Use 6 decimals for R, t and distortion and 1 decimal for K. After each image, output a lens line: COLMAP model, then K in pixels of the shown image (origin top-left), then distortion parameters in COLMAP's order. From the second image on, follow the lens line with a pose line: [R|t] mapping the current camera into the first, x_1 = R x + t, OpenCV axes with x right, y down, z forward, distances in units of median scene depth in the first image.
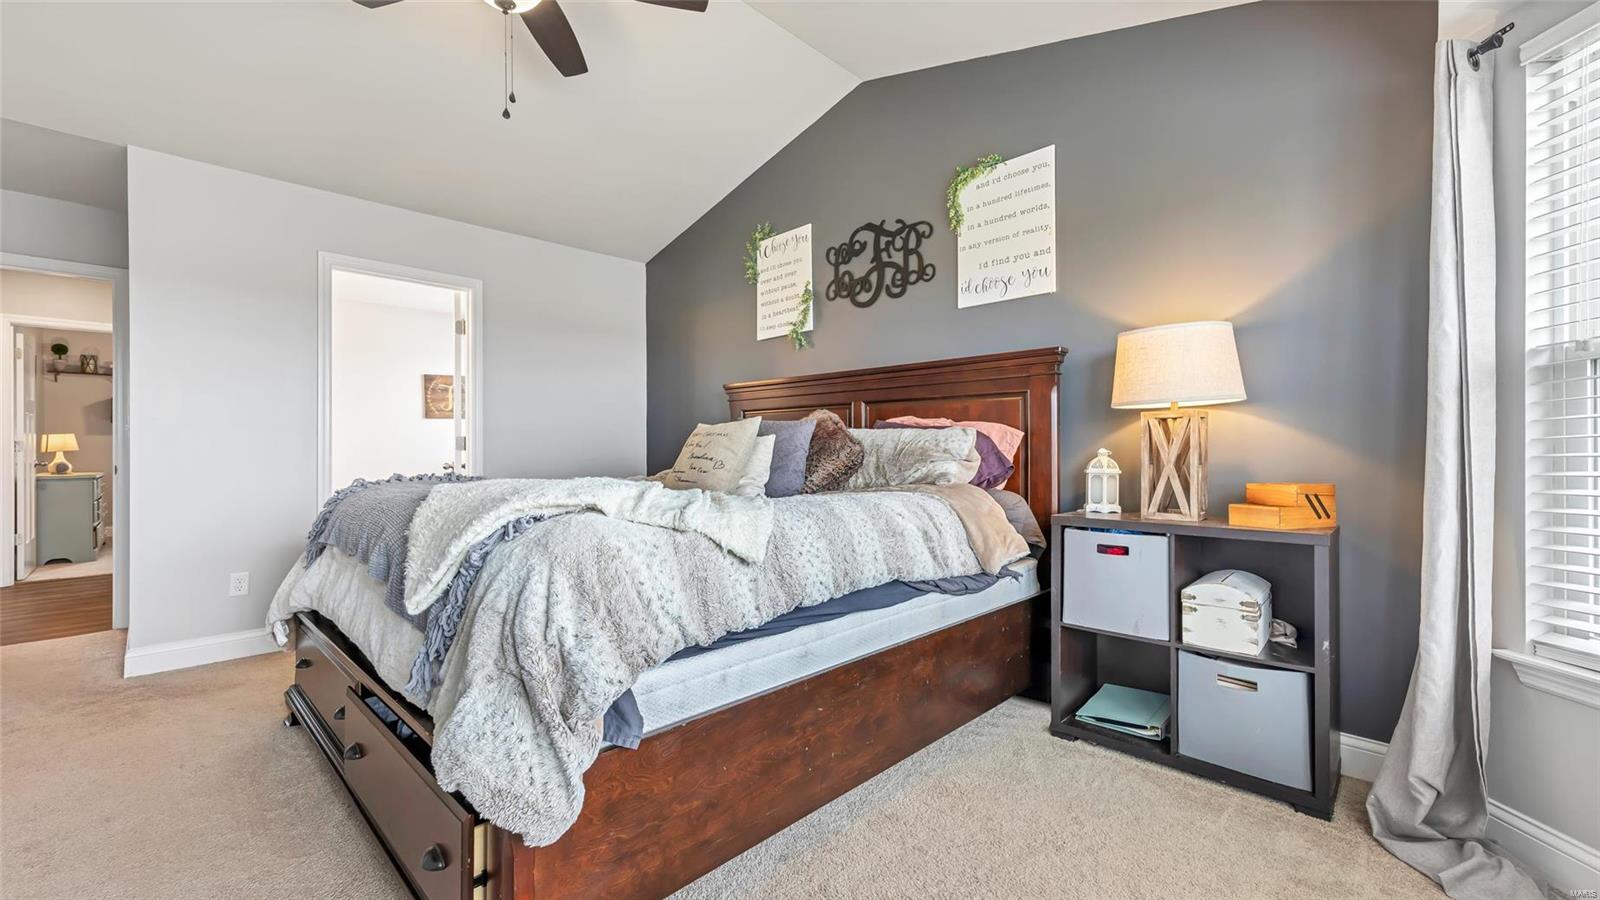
lens RADIAL K [[626.5, 0, 798.4], [0, 626.5, 452.0], [0, 0, 1]] dist [0.007833, 0.000352]
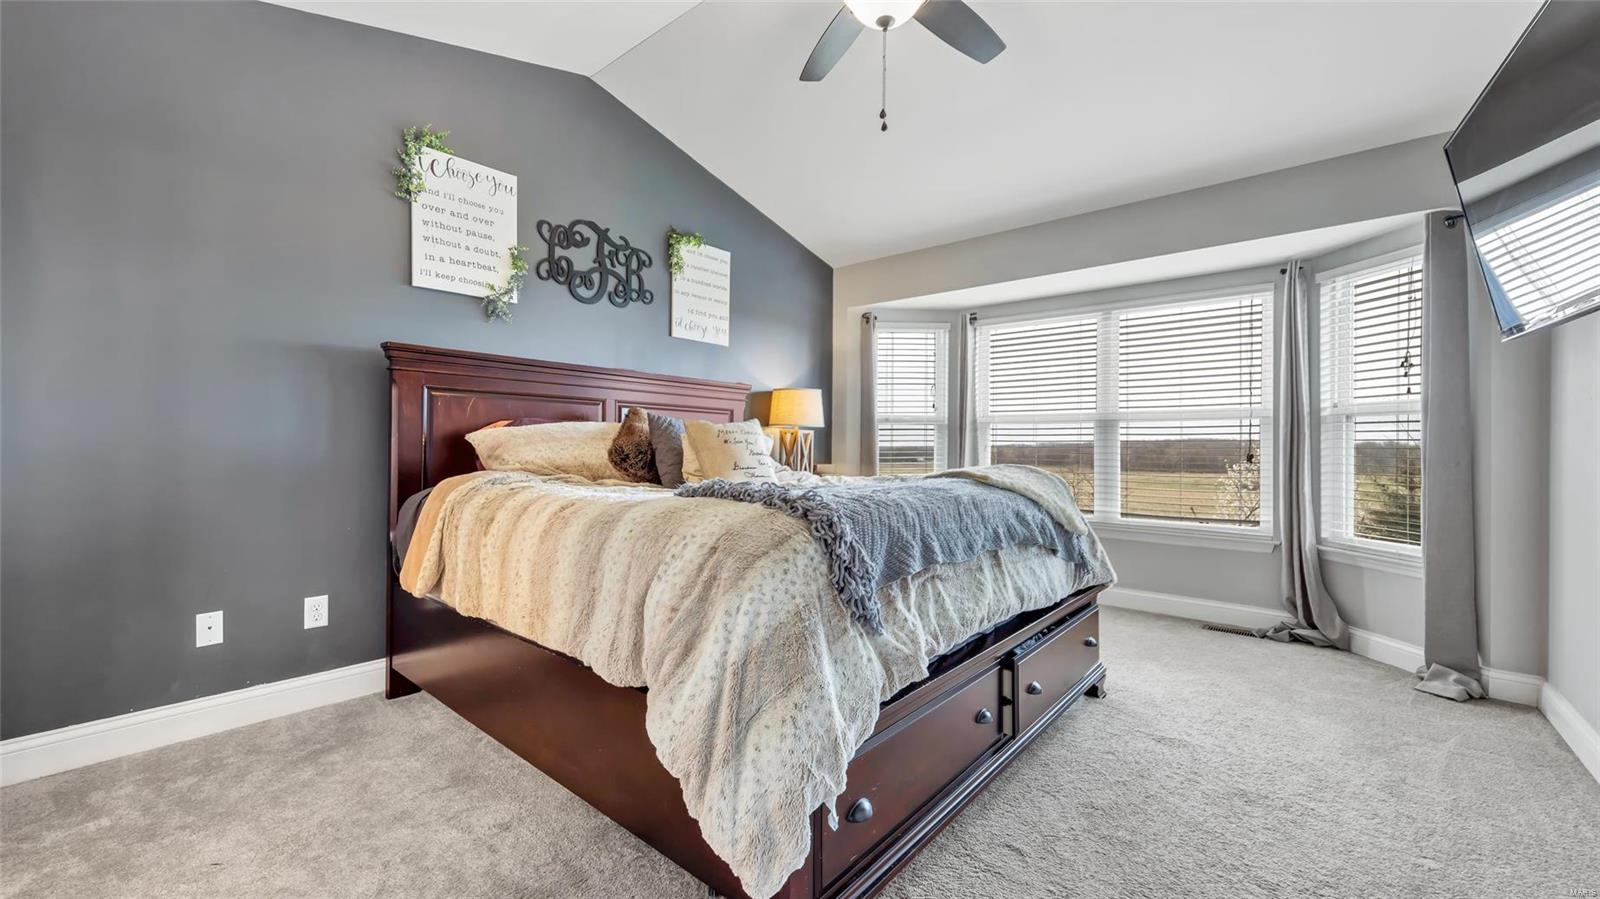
lens RADIAL K [[626.5, 0, 798.4], [0, 626.5, 451.5], [0, 0, 1]] dist [0.007833, 0.000352]
pose [[-0.055203, -0.002472, 0.998472, -0.935970], [-0.005419, 0.999983, 0.002176, 0.000153], [-0.998460, -0.005291, -0.055216, 0.740468]]
